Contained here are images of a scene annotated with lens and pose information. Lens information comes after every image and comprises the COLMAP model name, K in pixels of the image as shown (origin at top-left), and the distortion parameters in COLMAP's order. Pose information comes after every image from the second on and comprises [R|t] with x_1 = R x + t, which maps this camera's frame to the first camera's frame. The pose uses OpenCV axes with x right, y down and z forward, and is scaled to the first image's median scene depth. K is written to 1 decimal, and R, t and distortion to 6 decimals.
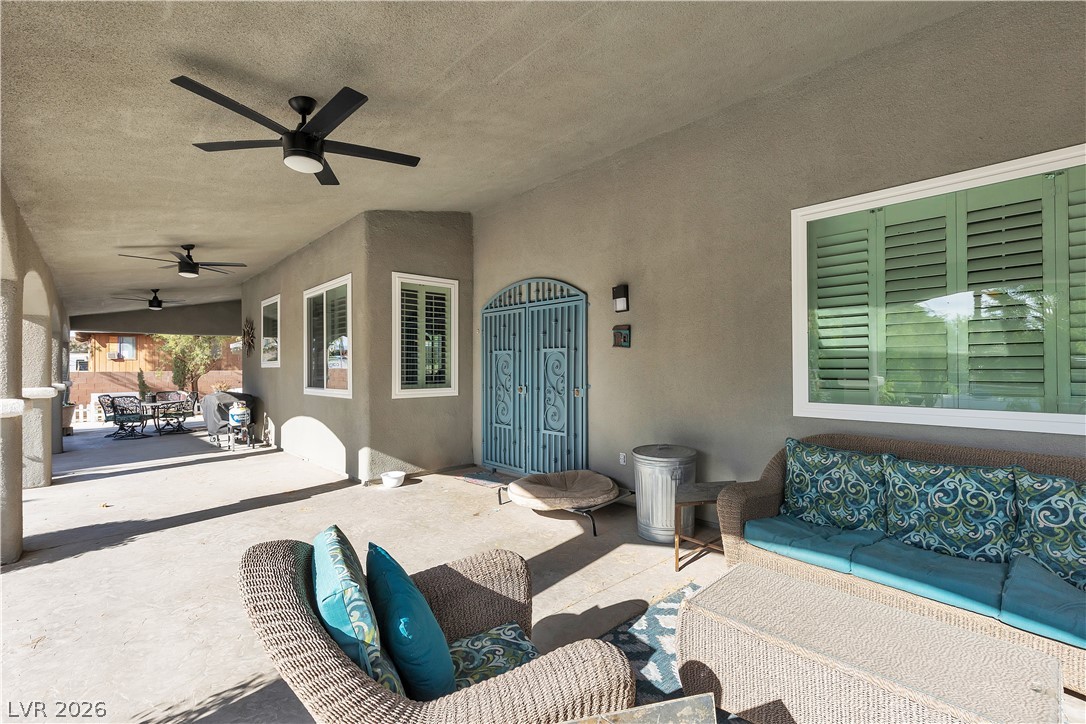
lens RADIAL K [[486.6, 0, 548.4], [0, 486.6, 361.0], [0, 0, 1]] dist [0.001351, -0.000065]
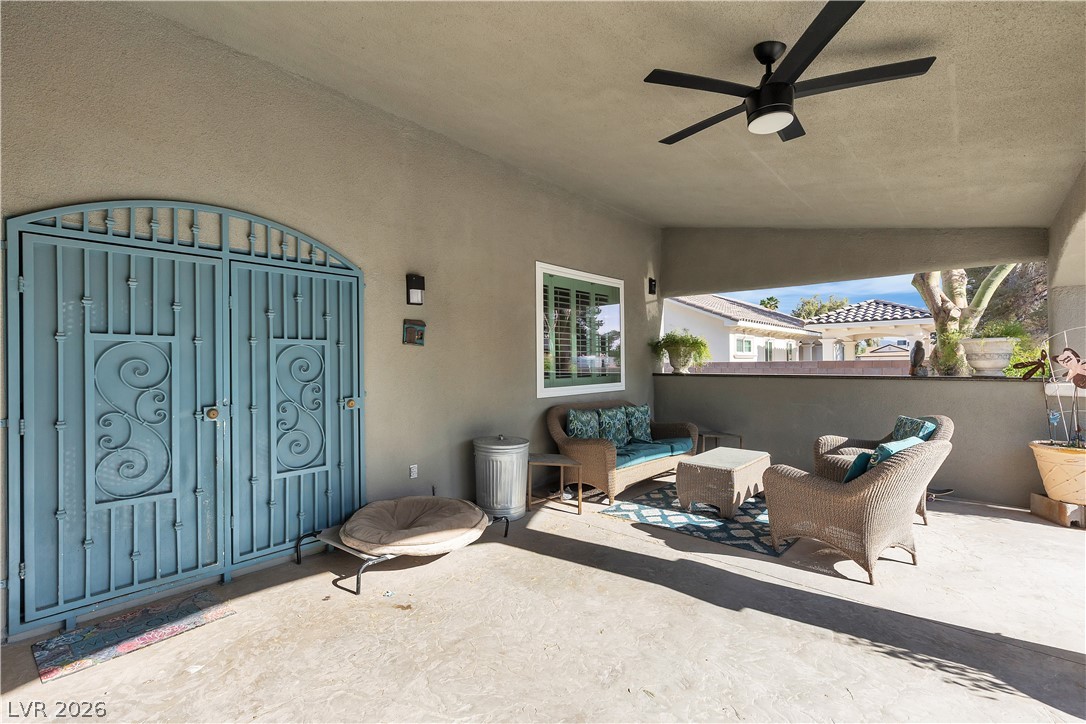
lens RADIAL K [[486.6, 0, 548.4], [0, 486.6, 361.0], [0, 0, 1]] dist [0.001351, -0.000065]
pose [[-0.100656, 0.014253, 0.994819, -0.772729], [0.004963, 0.999892, -0.013823, 0.015406], [-0.994909, 0.003545, -0.100715, 0.873968]]
